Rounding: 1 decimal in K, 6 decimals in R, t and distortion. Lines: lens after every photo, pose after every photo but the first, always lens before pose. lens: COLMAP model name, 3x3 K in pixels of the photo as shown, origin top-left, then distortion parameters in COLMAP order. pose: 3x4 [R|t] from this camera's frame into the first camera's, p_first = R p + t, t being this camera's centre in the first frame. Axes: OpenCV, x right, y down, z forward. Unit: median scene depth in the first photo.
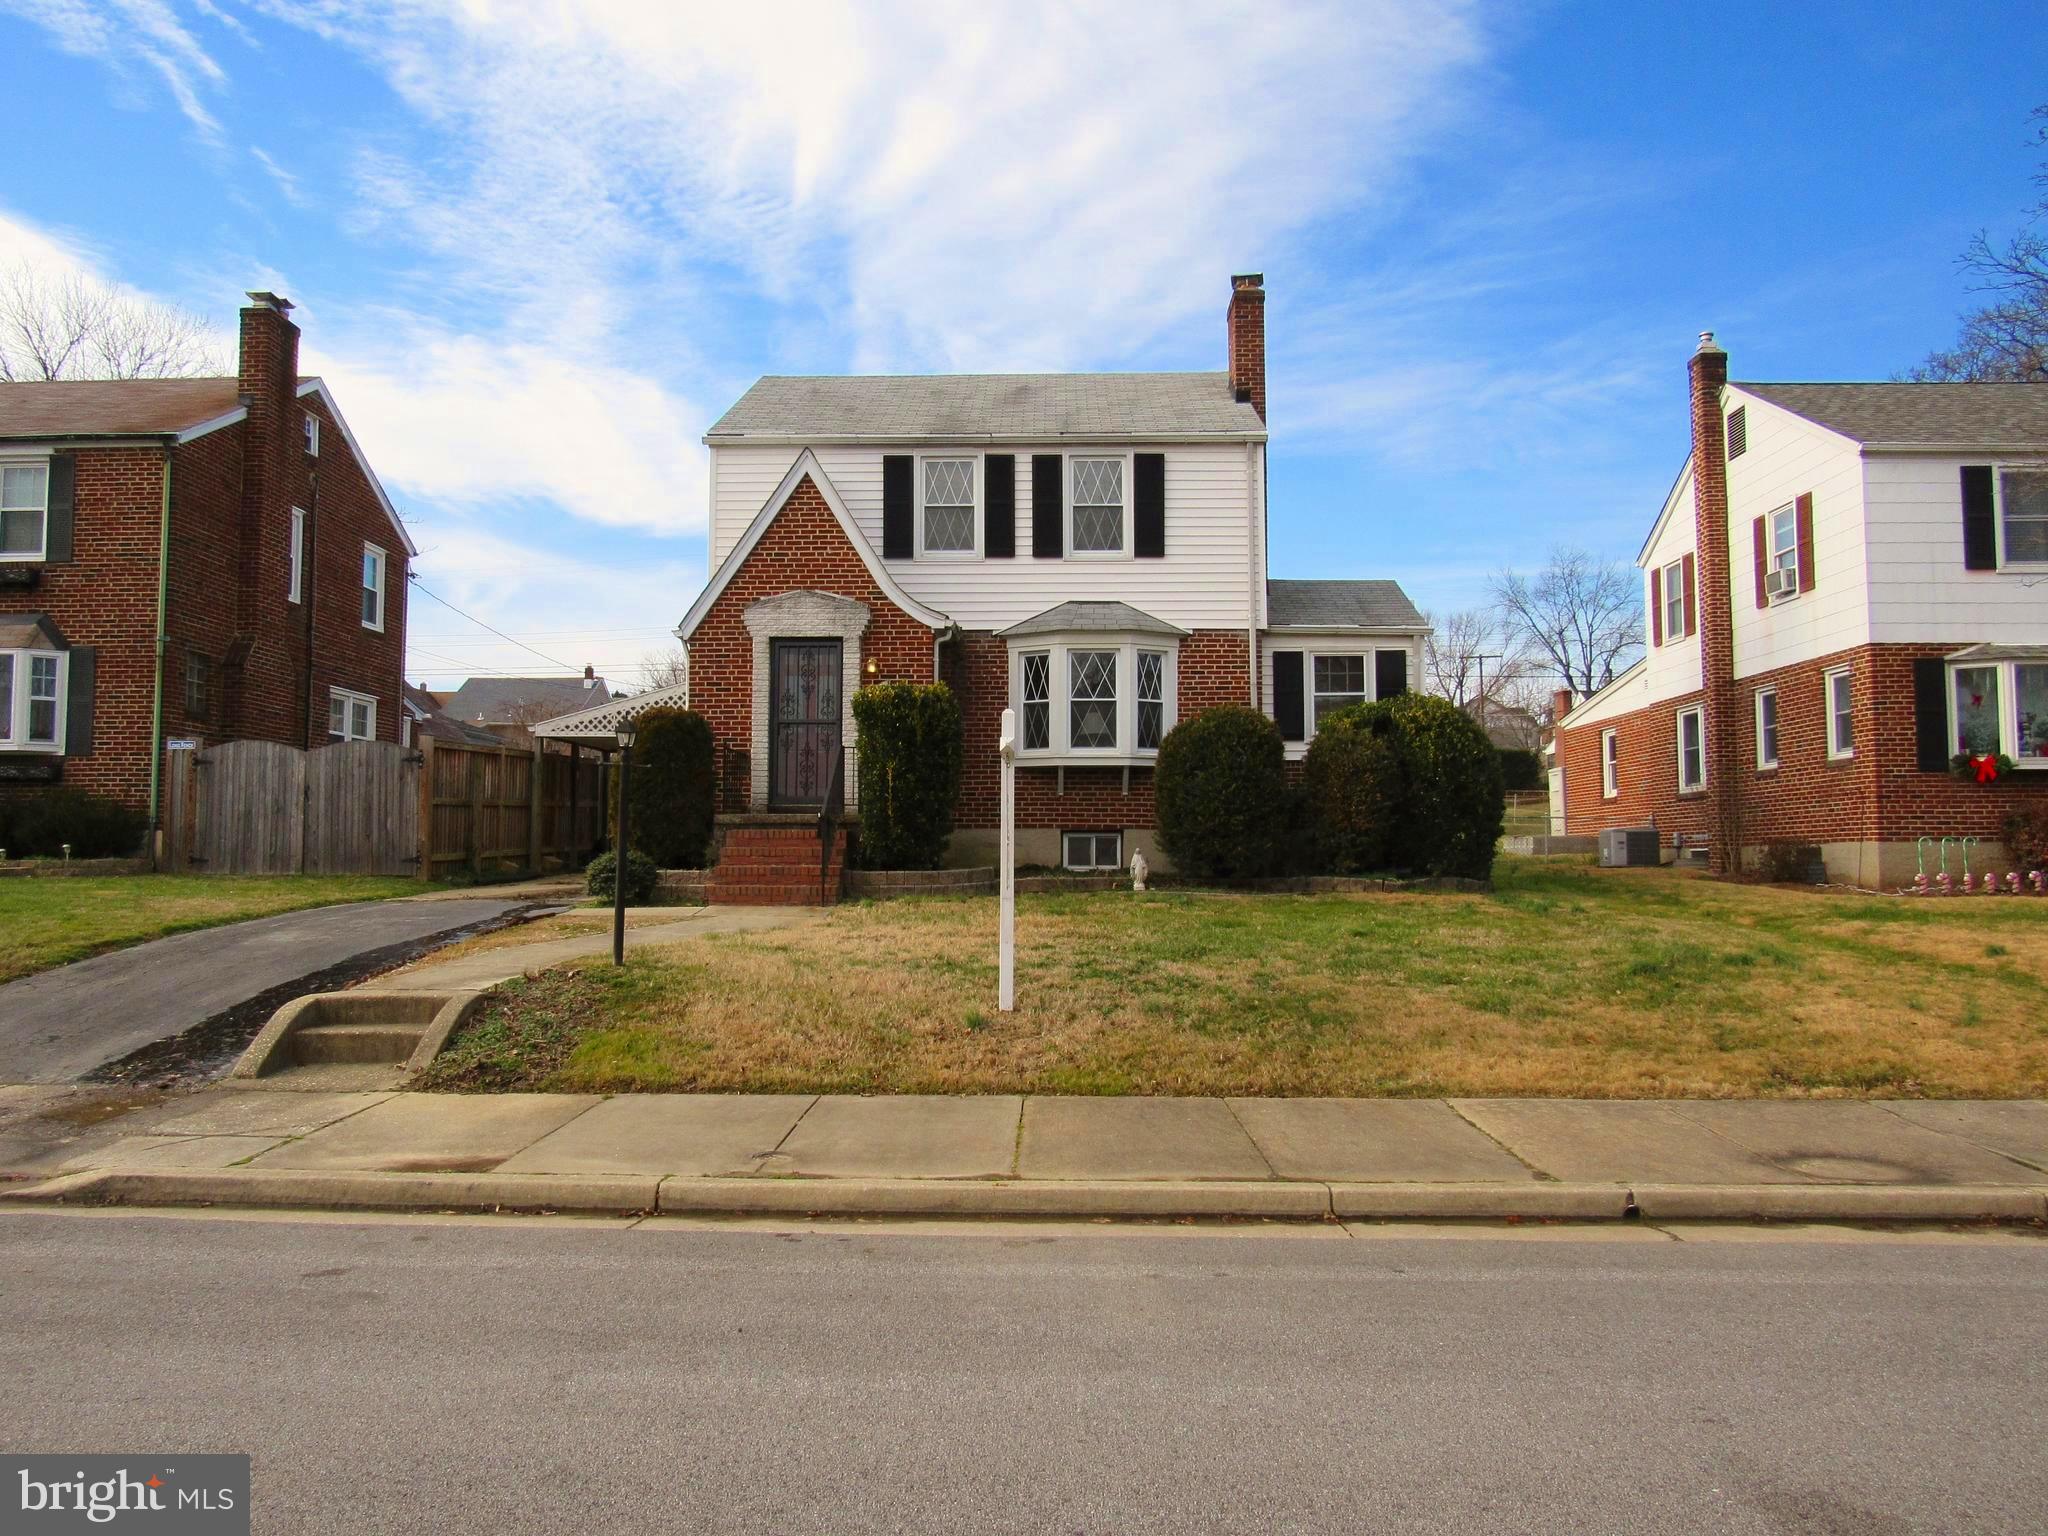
lens RADIAL K [[1467.2, 0, 1024.0], [0, 1467.2, 768.0], [0, 0, 1]] dist [-0.039334, 0.033919]
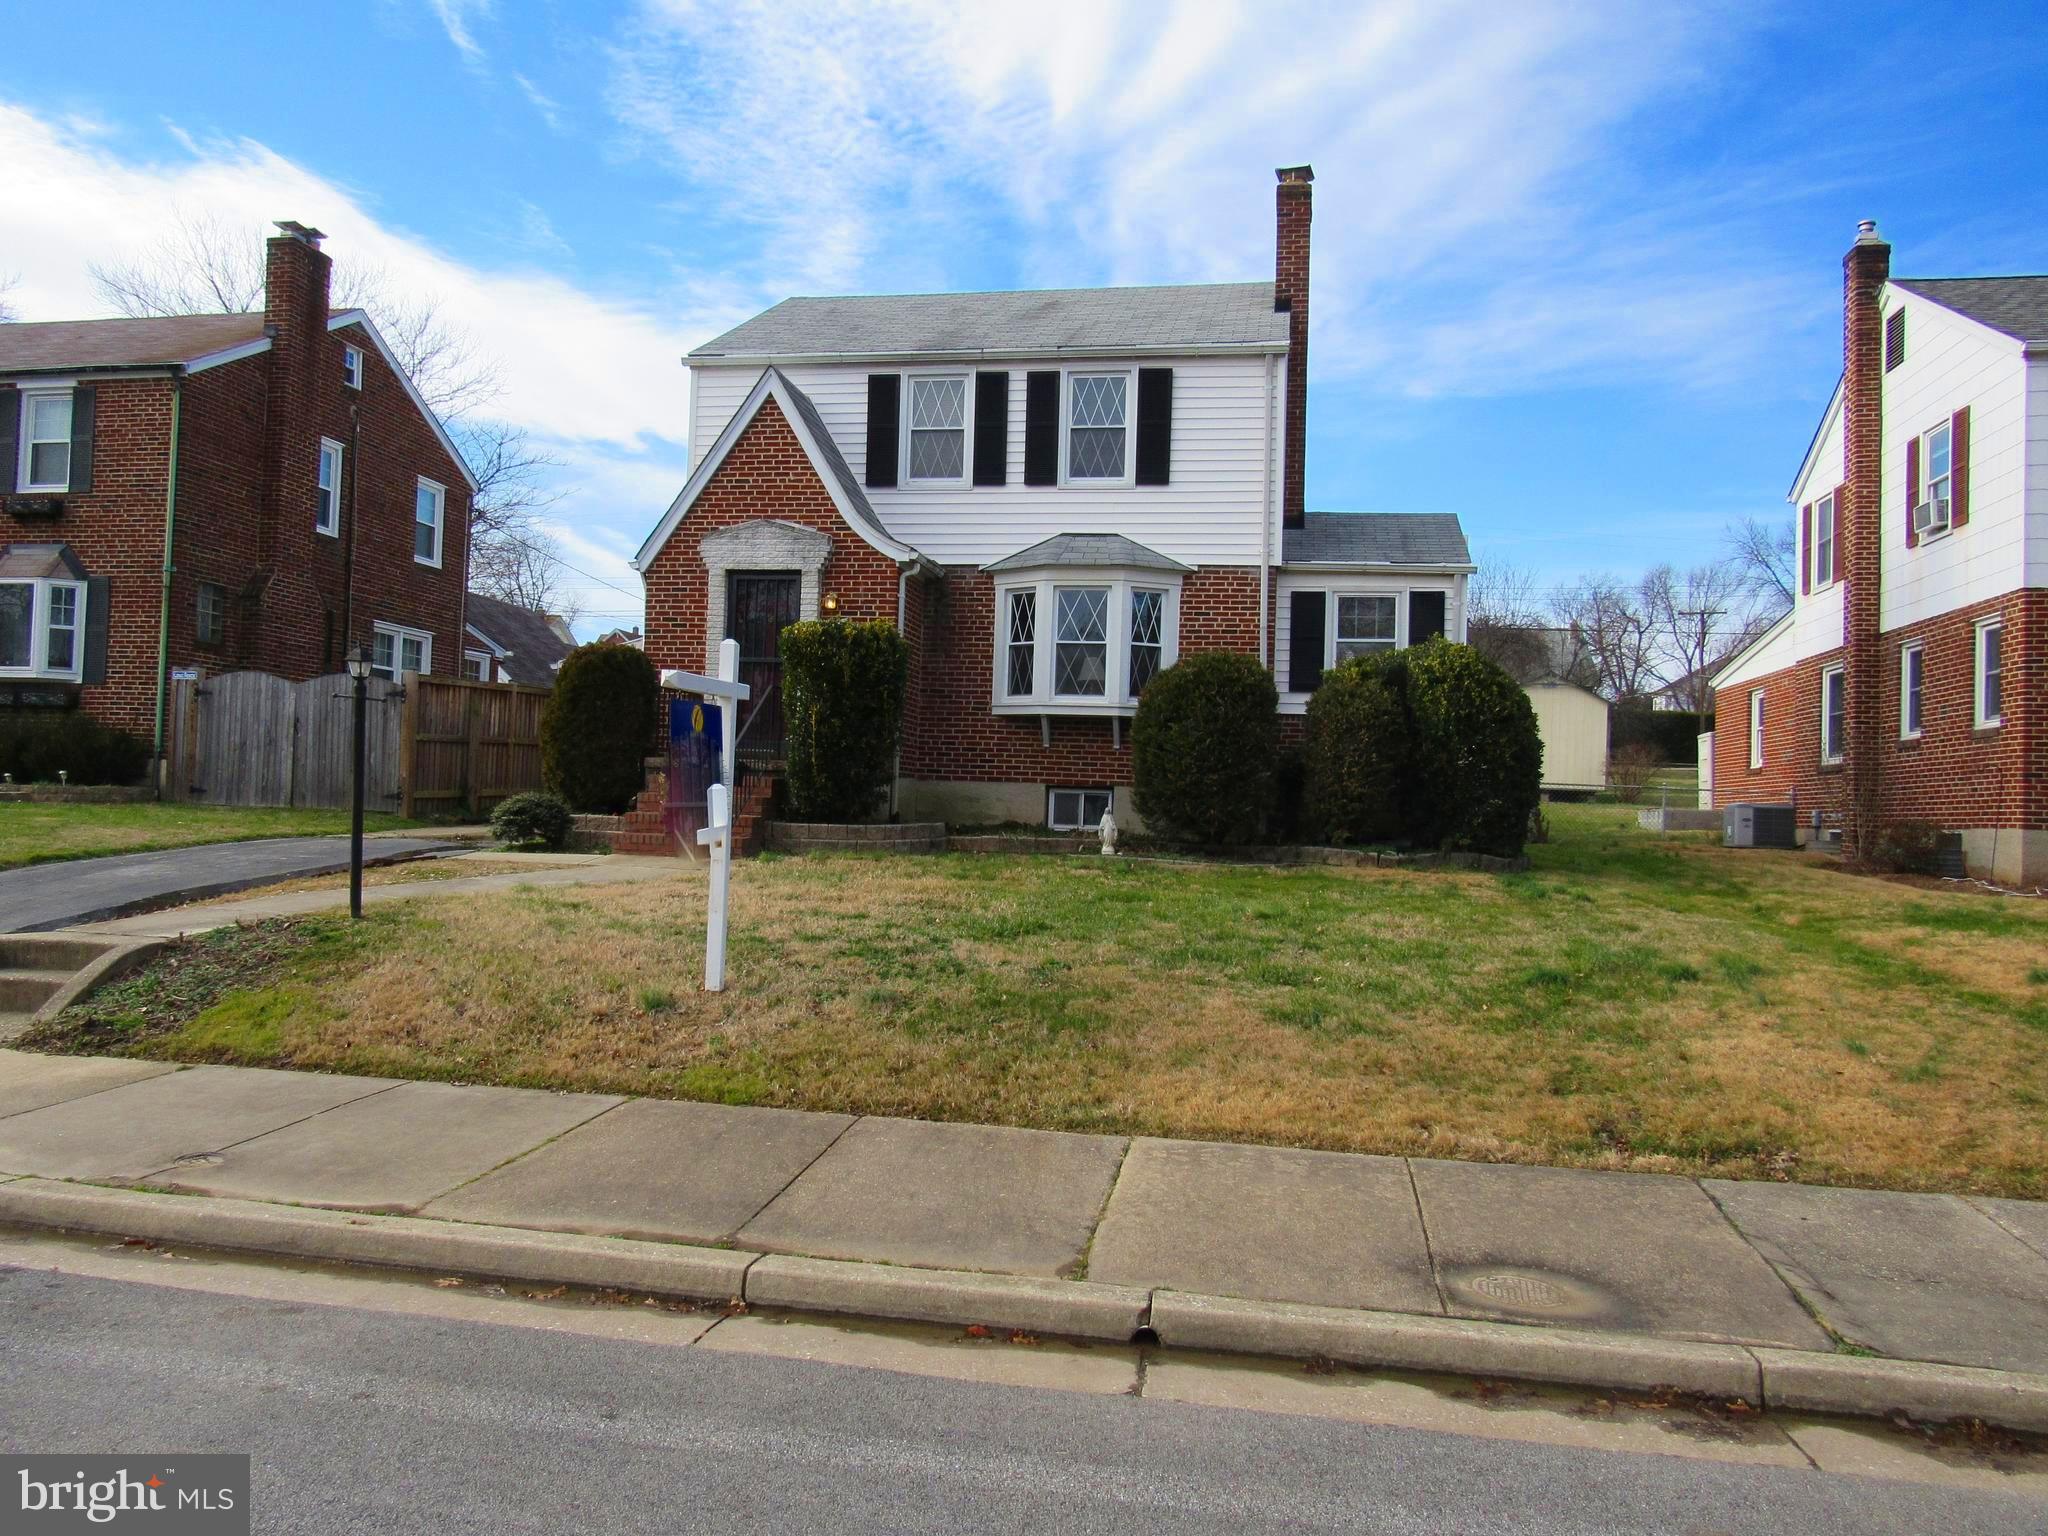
lens RADIAL K [[1467.2, 0, 1024.0], [0, 1467.2, 768.0], [0, 0, 1]] dist [-0.039334, 0.033919]
pose [[0.987070, 0.027971, -0.157829, 0.154427], [-0.022943, 0.999172, 0.033586, 0.001305], [0.158638, -0.029531, 0.986895, 0.096877]]
